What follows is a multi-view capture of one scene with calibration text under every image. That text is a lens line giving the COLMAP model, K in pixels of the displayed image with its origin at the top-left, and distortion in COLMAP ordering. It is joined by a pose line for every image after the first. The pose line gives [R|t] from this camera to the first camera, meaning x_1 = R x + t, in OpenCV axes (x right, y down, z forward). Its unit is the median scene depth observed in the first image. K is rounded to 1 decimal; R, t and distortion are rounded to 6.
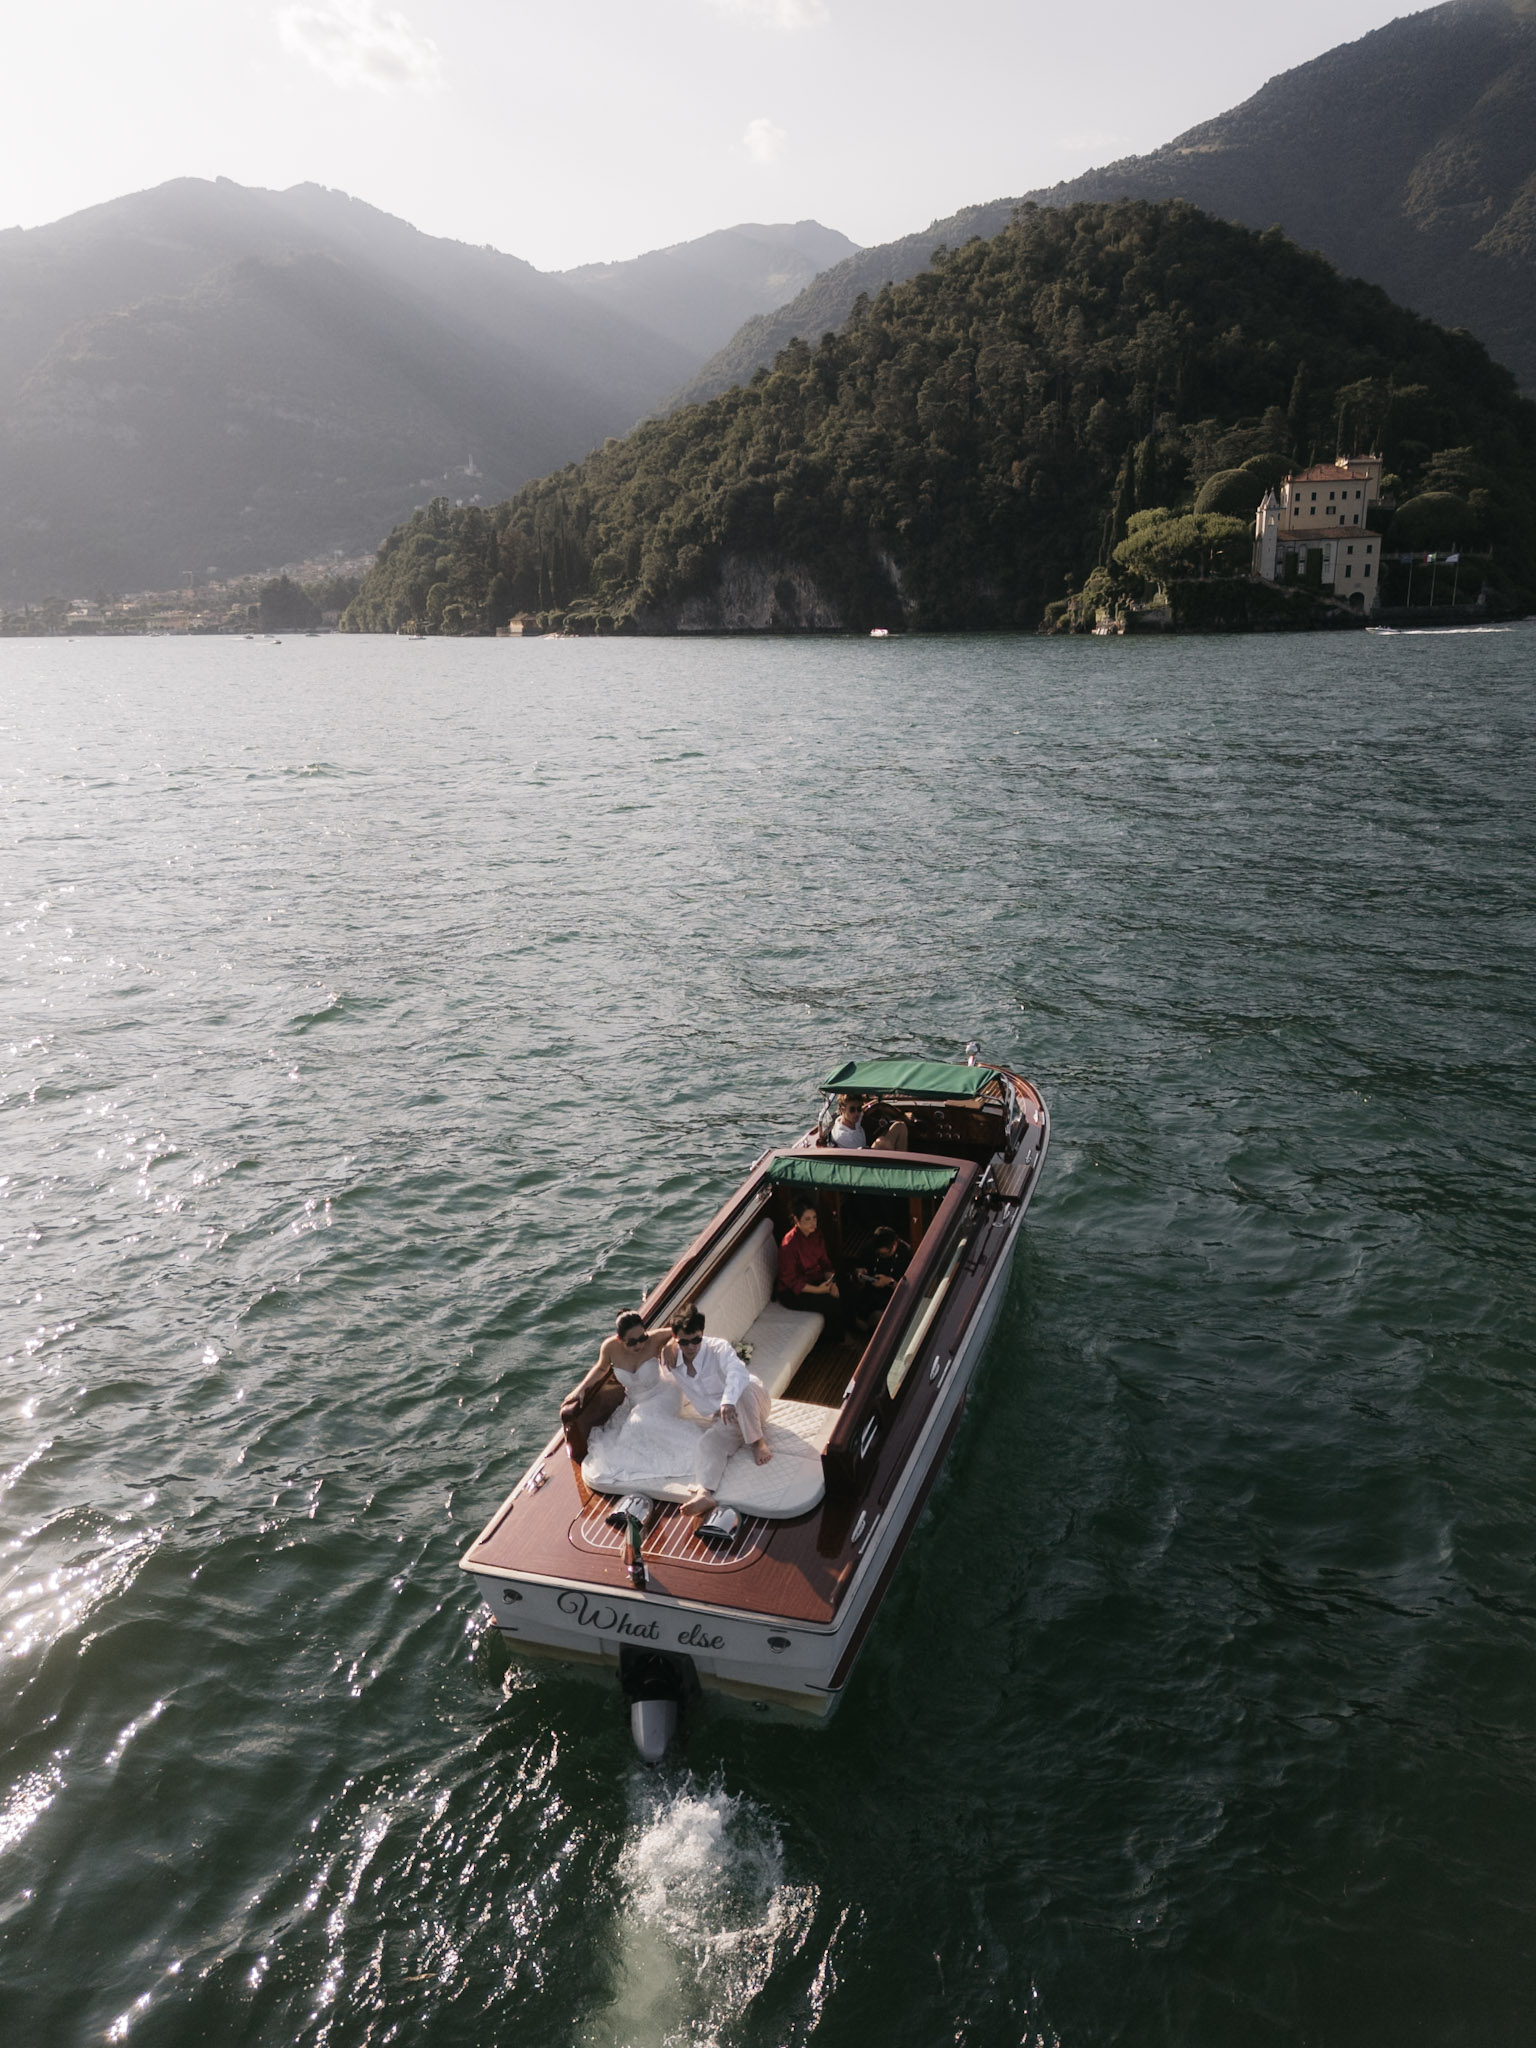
lens RADIAL K [[1461.8, 0, 799.8], [0, 1461.8, 1040.2], [0, 0, 1]] dist [0.075752, -0.067406]
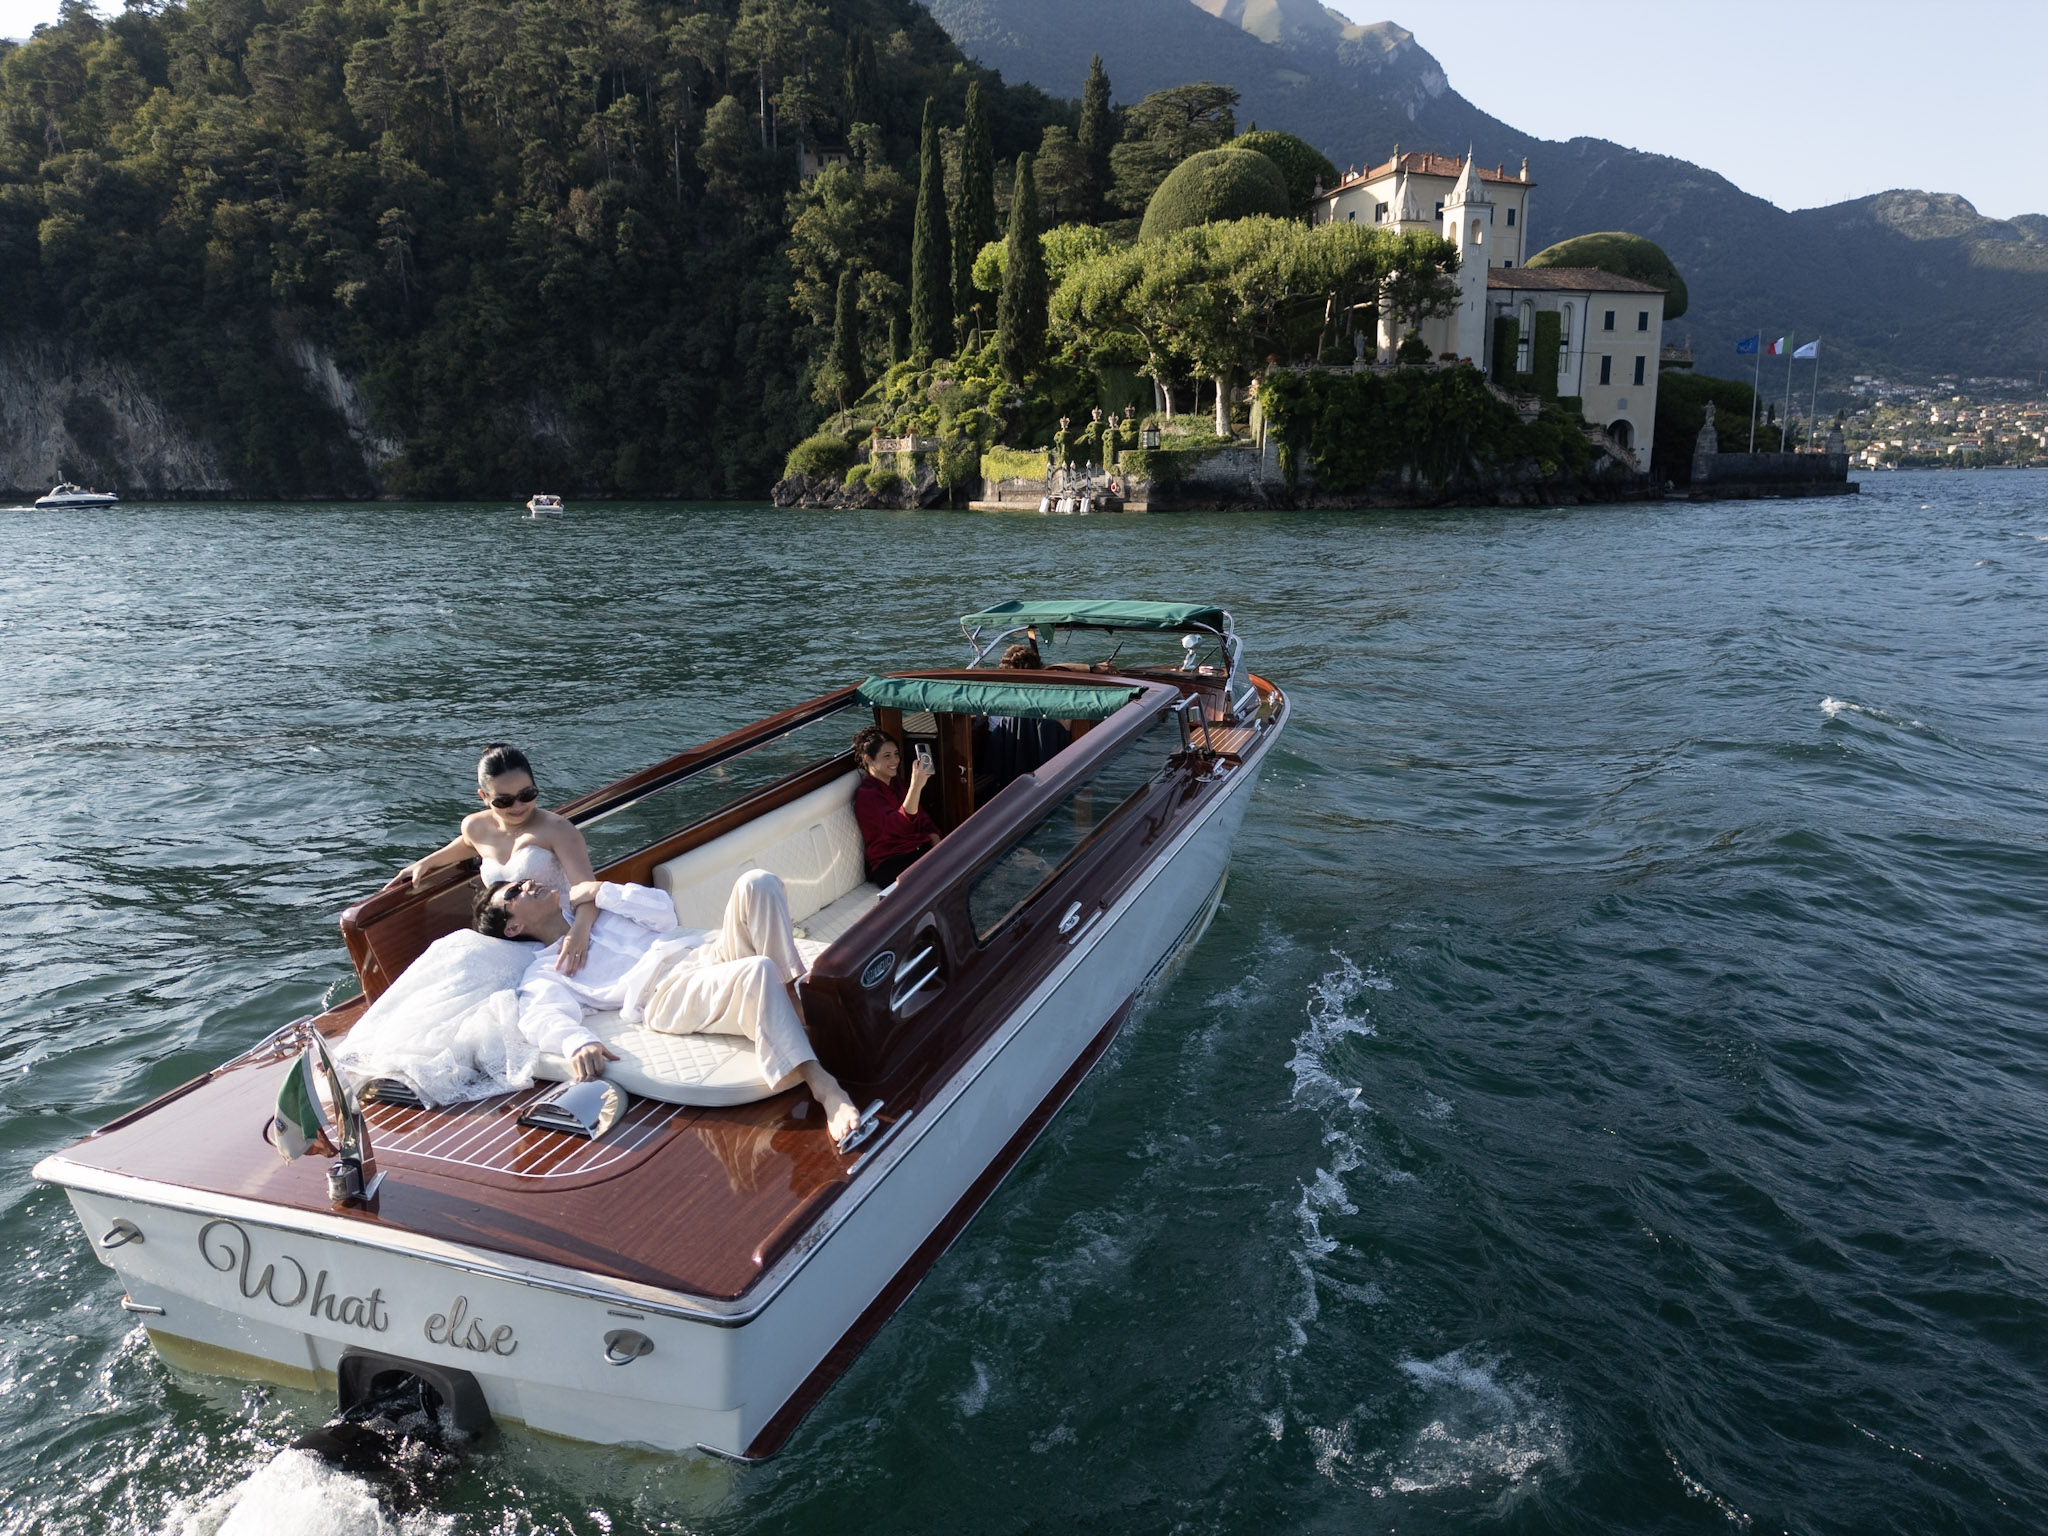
lens RADIAL K [[1428.3, 0, 1035.6], [0, 1428.3, 773.7], [0, 0, 1]] dist [0.068059, -0.067144]
pose [[0.857120, -0.091339, 0.506955, 0.004752], [0.135035, 0.989578, -0.050013, -0.121810], [-0.497103, 0.111324, 0.860520, 0.442345]]
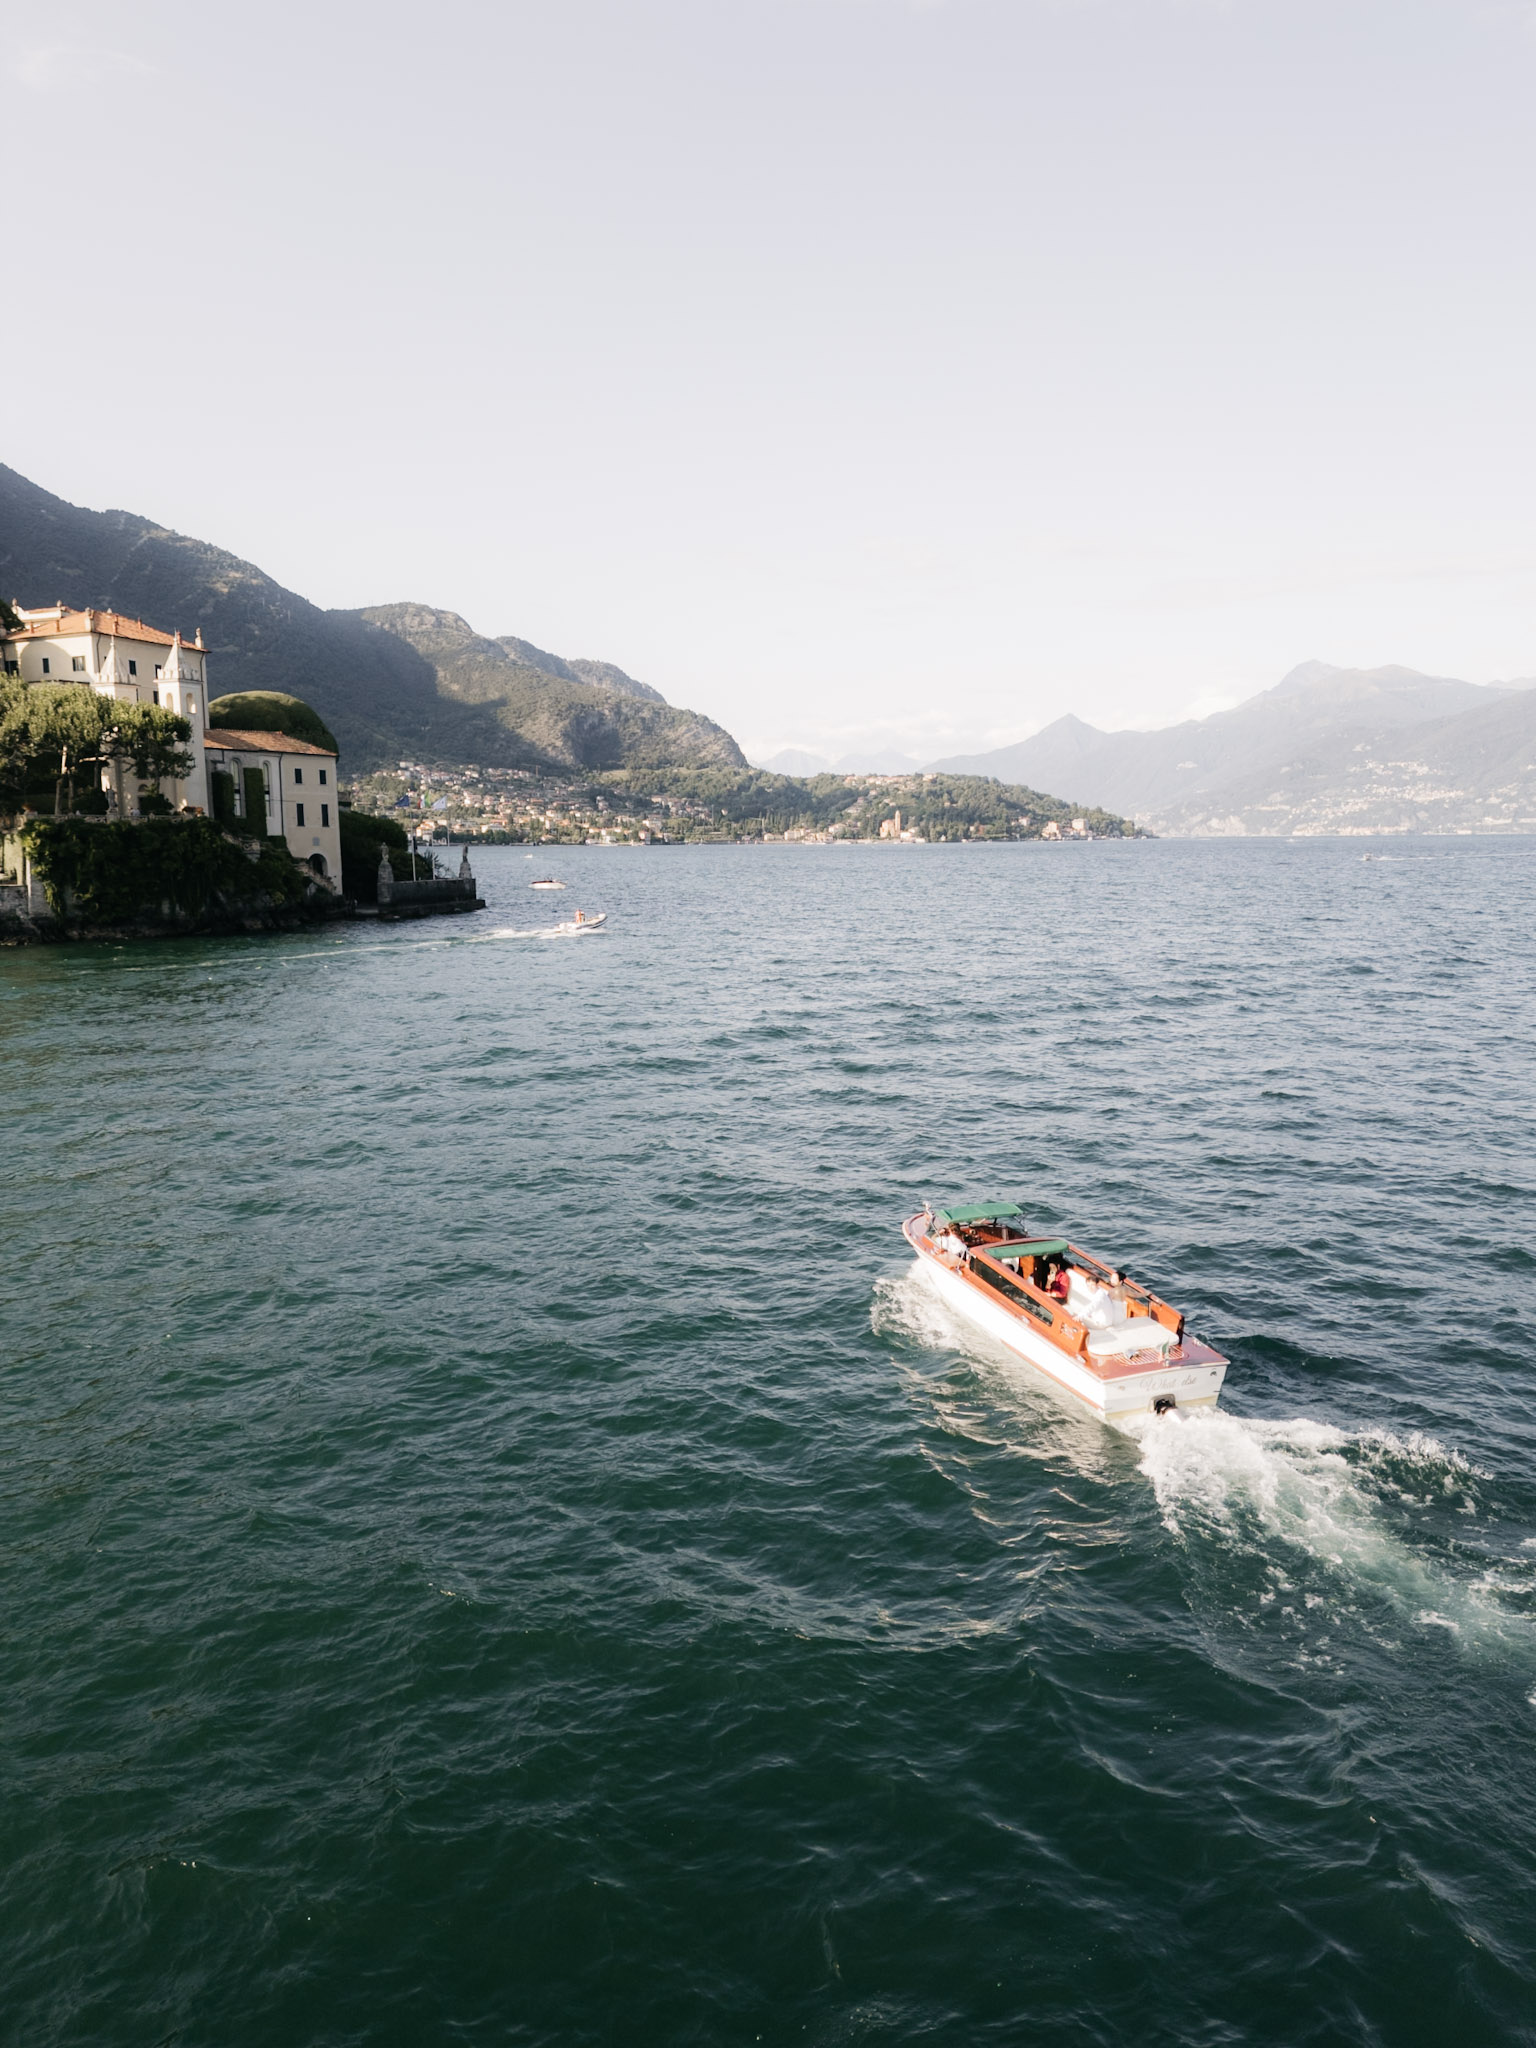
lens RADIAL K [[1428.3, 0, 769.9], [0, 1428.3, 1050.6], [0, 0, 1]] dist [0.068059, -0.067144]
pose [[0.276649, -0.121501, 0.953259, -0.049724], [0.264364, 0.963322, 0.046062, -0.129081], [-0.923892, 0.239265, 0.298623, 0.427913]]
